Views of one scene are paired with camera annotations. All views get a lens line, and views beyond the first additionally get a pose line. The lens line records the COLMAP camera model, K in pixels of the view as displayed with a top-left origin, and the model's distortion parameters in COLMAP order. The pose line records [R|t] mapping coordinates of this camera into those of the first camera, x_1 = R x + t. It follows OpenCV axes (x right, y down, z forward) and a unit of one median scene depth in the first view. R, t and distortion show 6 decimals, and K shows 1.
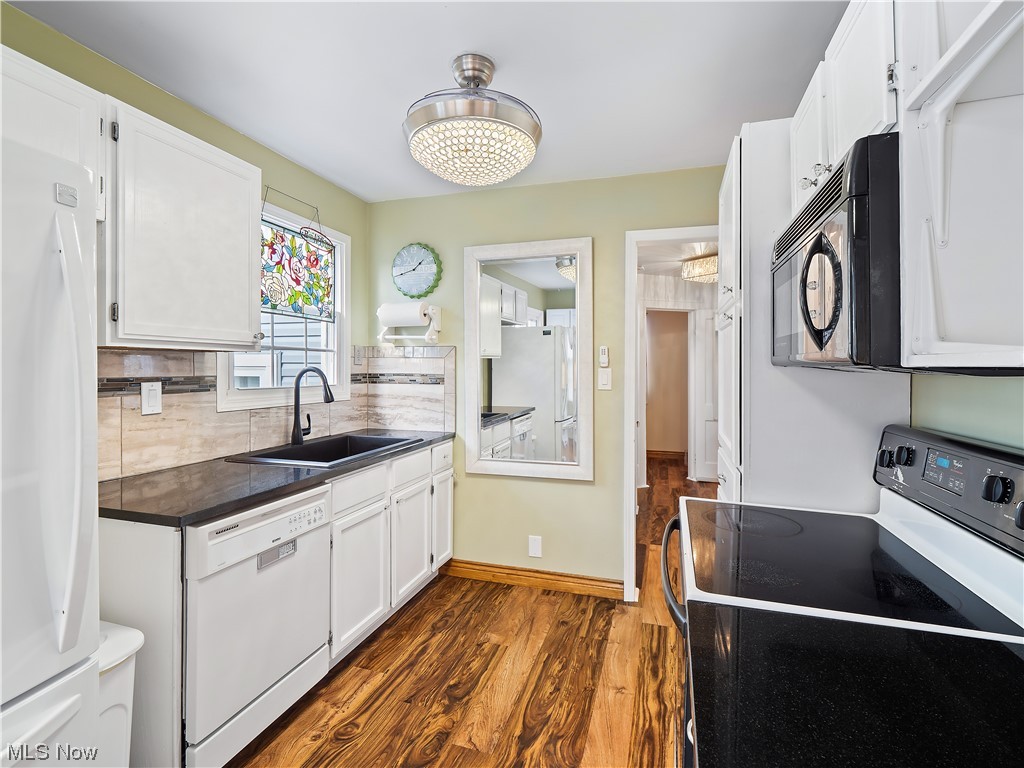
lens RADIAL K [[505.4, 0, 517.5], [0, 505.4, 372.0], [0, 0, 1]] dist [0.000537, -0.000747]
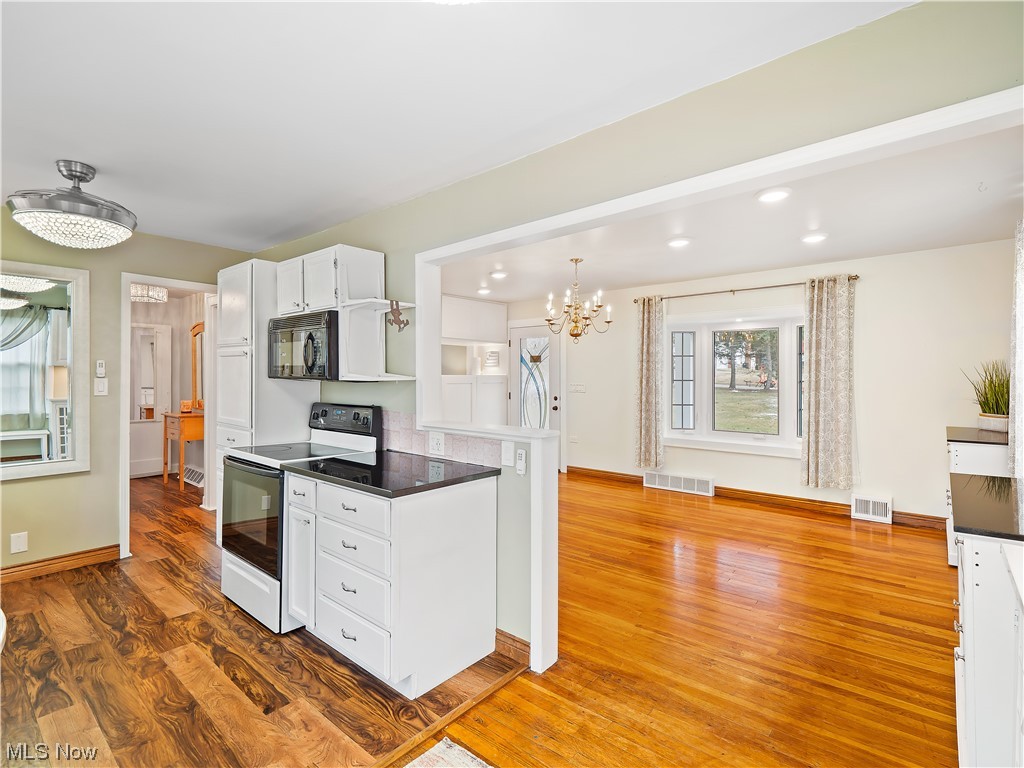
lens RADIAL K [[505.4, 0, 517.5], [0, 505.4, 372.0], [0, 0, 1]] dist [0.000537, -0.000747]
pose [[0.394457, 0.003578, 0.918907, -0.781358], [0.002297, 0.999985, -0.004880, -0.020043], [-0.918911, 0.004036, 0.394443, -0.598292]]
